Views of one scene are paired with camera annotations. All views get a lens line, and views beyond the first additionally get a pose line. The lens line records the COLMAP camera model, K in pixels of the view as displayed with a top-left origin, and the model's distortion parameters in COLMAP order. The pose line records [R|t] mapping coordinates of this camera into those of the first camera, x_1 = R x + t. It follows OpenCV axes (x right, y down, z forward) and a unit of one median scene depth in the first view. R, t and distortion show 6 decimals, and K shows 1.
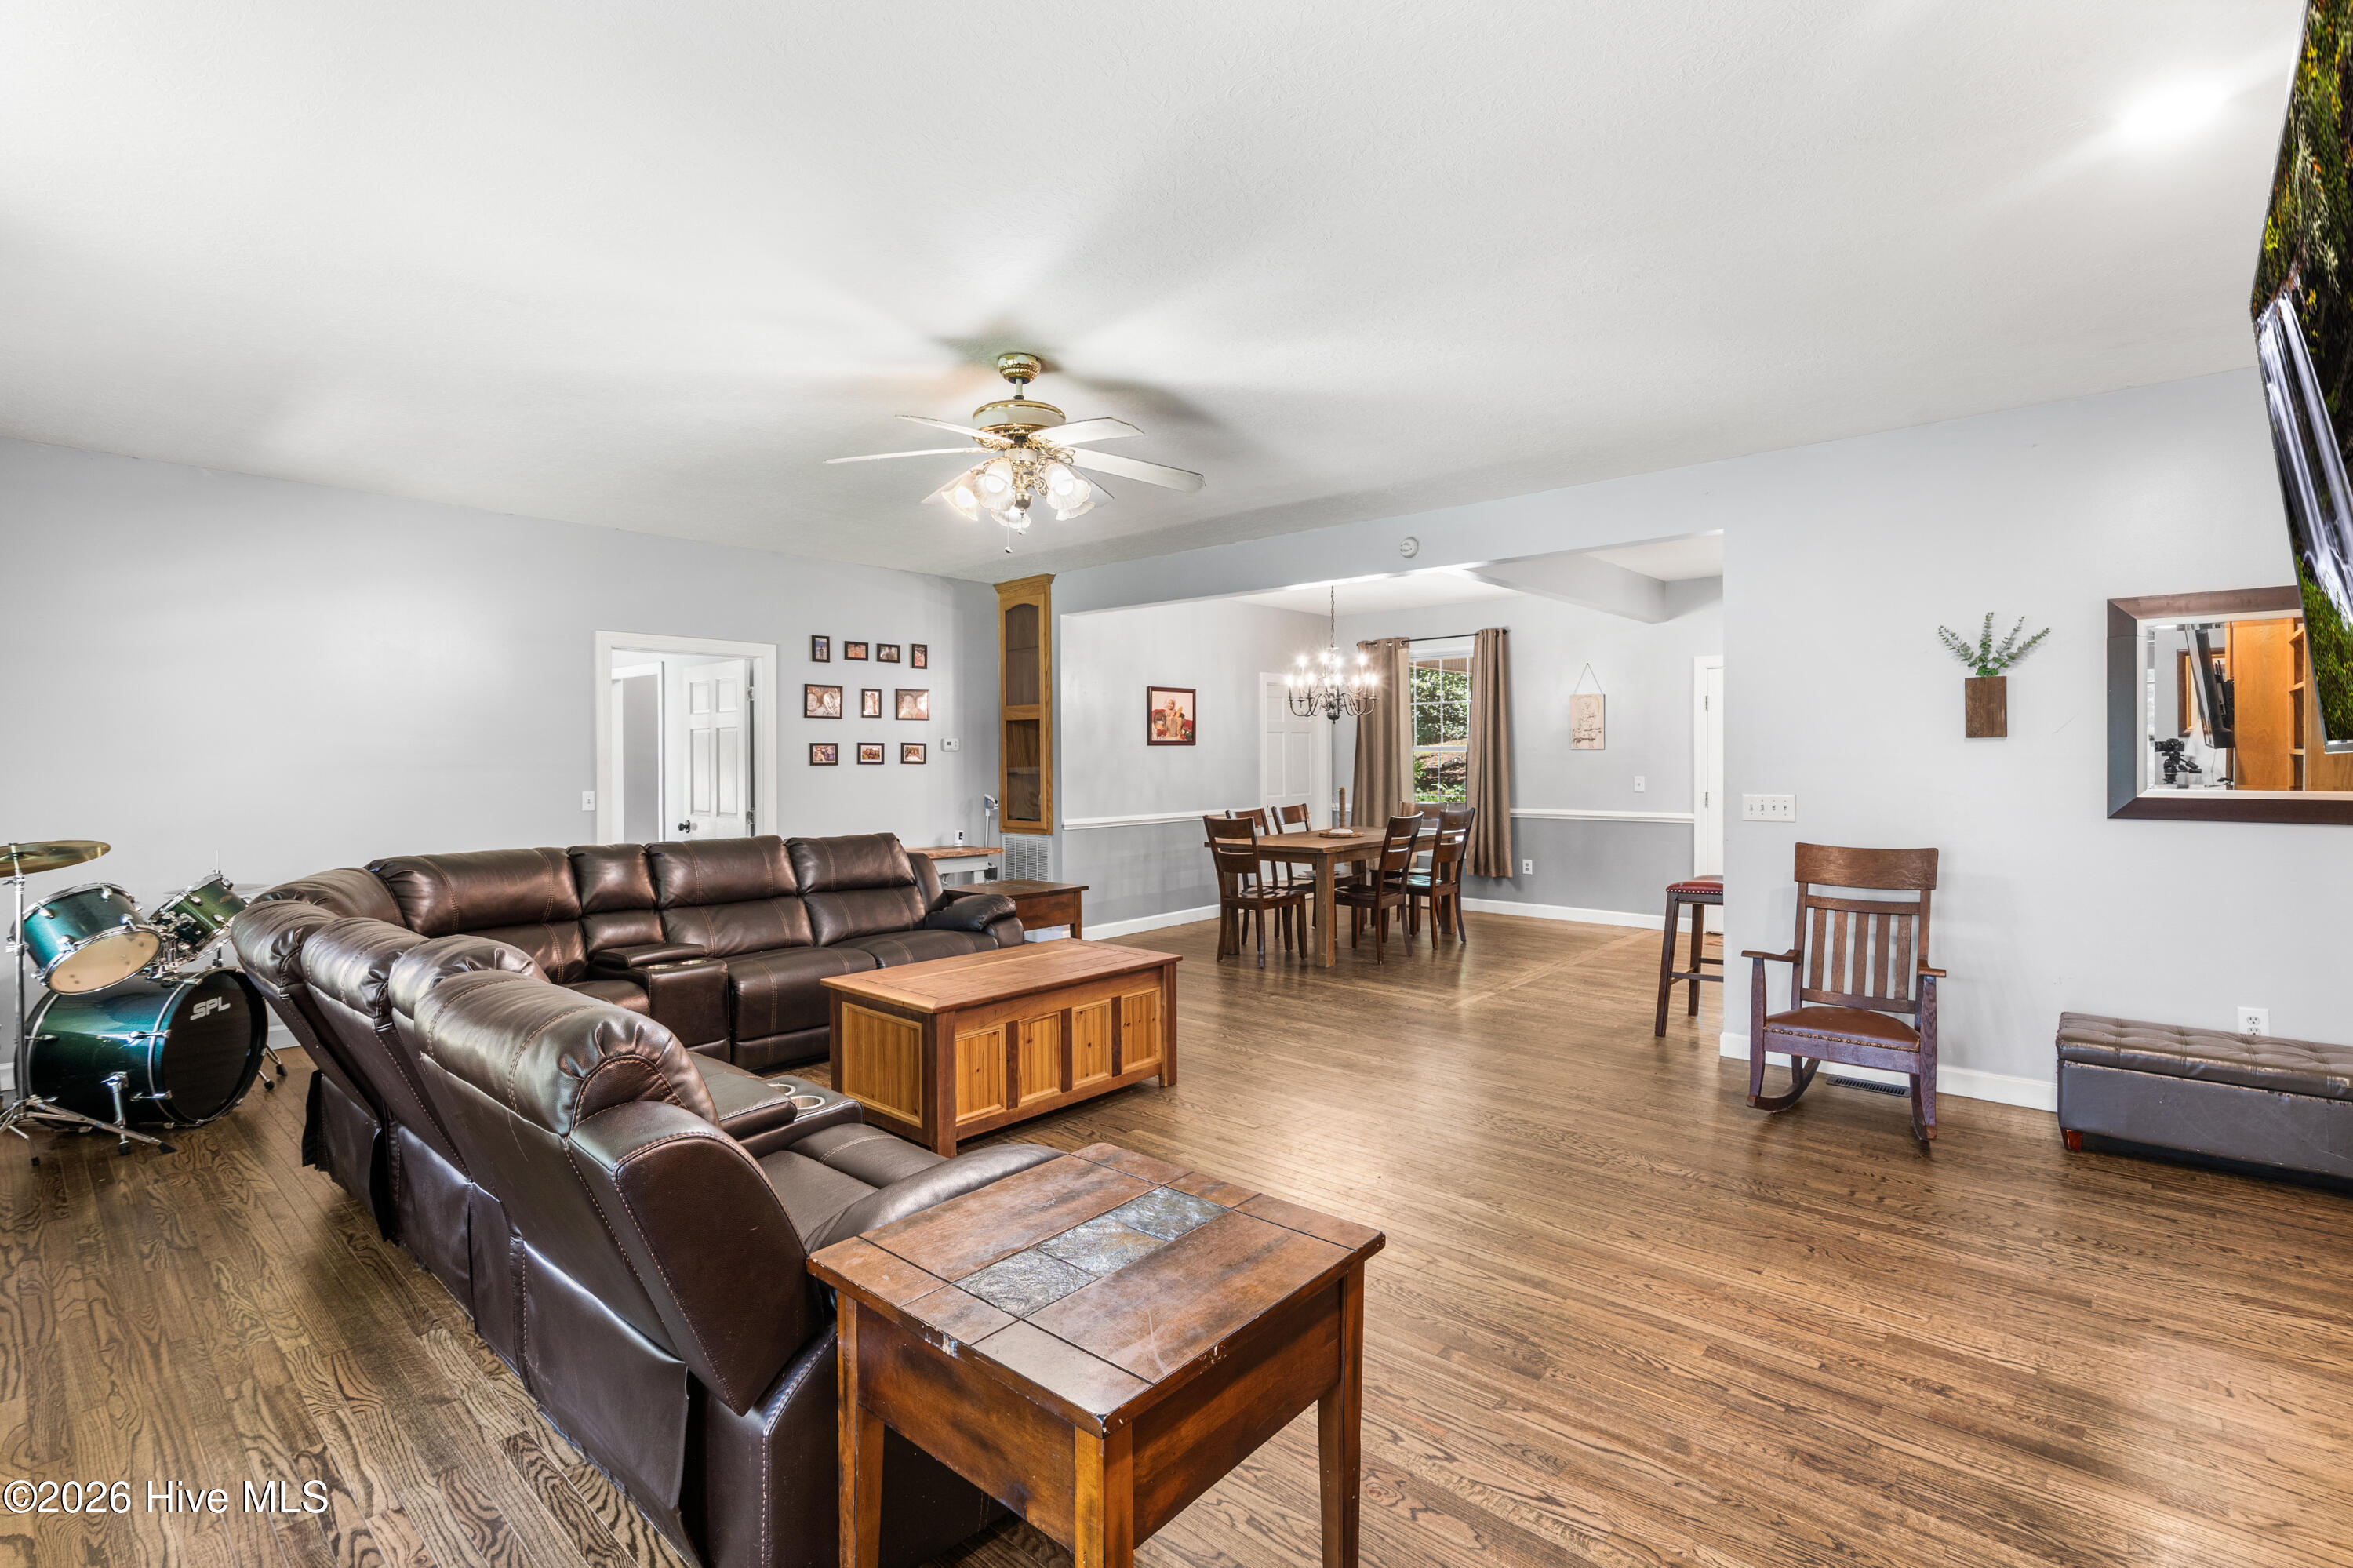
lens RADIAL K [[1094.8, 0, 1153.8], [0, 1094.8, 765.1], [0, 0, 1]] dist [-0.003530, 0.000805]
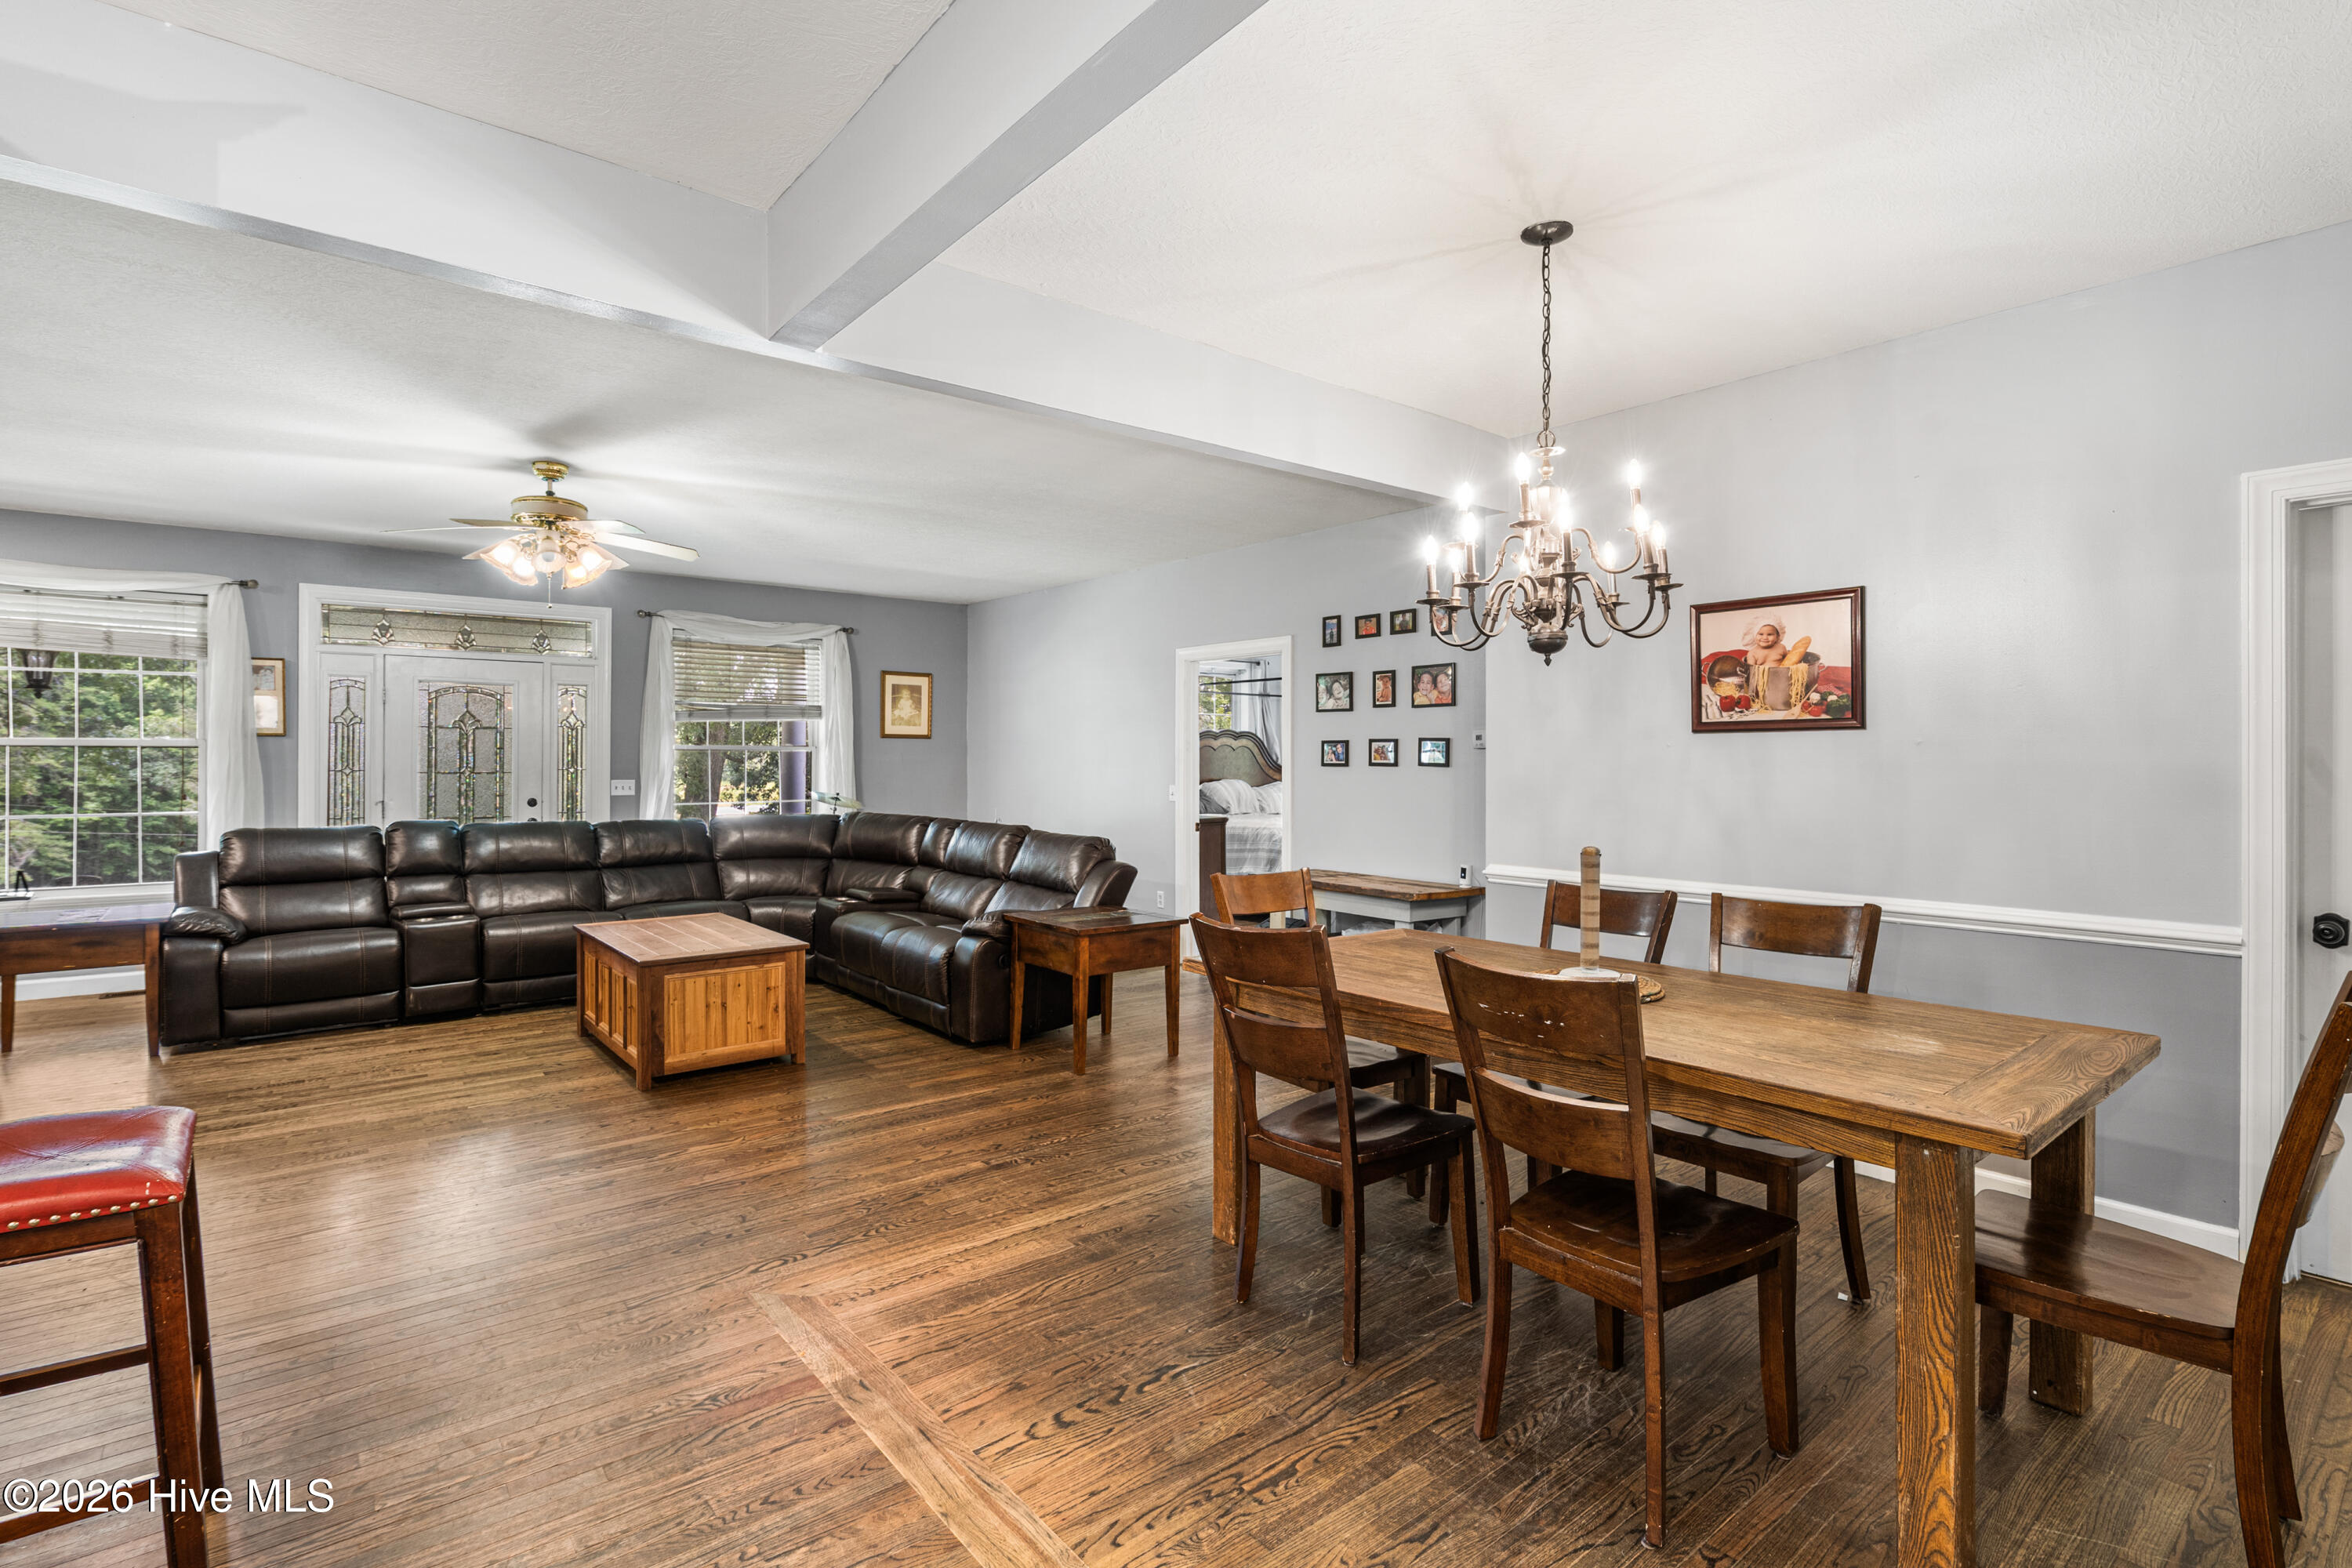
lens RADIAL K [[1094.3, 0, 1163.1], [0, 1094.3, 774.1], [0, 0, 1]] dist [-0.003530, 0.000805]
pose [[-0.153167, 0.015625, -0.988077, 0.502553], [-0.012582, 0.999763, 0.017760, -0.006219], [0.988120, 0.015152, -0.152934, 0.877795]]
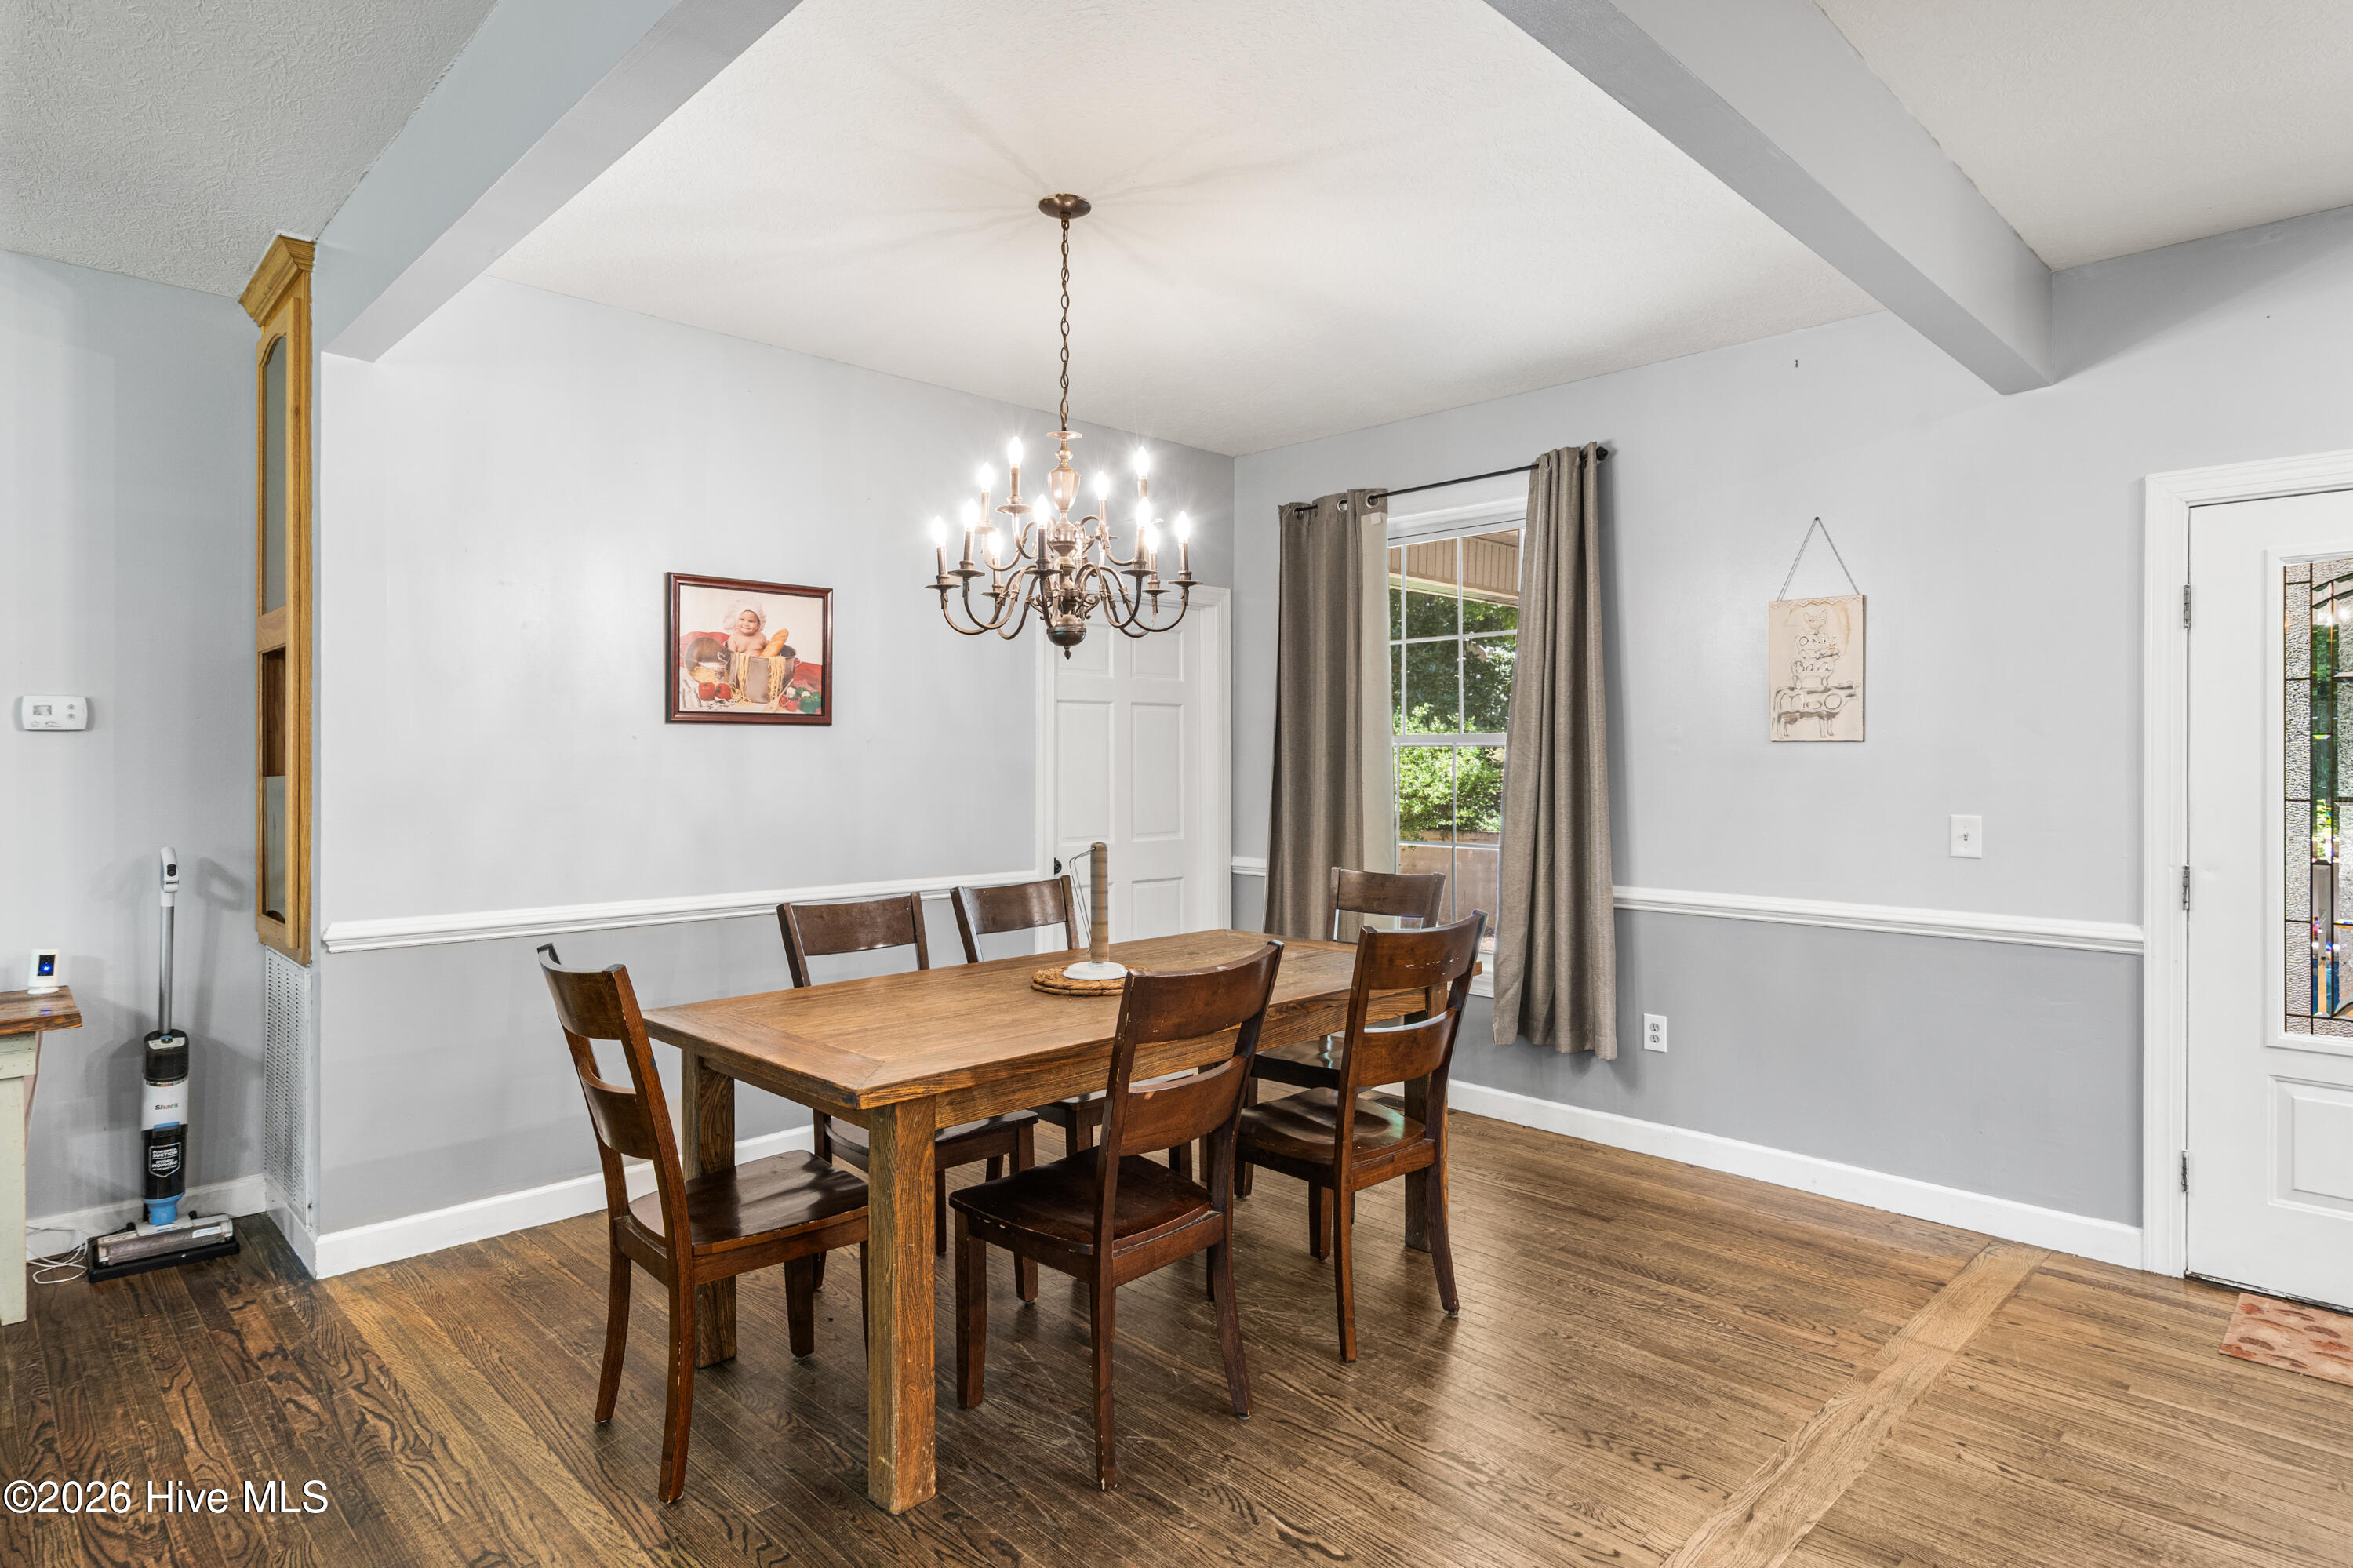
lens RADIAL K [[1285.1, 0, 1160.8], [0, 1285.1, 772.8], [0, 0, 1]] dist [0.014420, 0.000266]
pose [[0.998479, 0.008815, -0.054430, 0.203256], [-0.008919, 0.999959, -0.001668, -0.000953], [0.054413, 0.002151, 0.998516, 0.566977]]
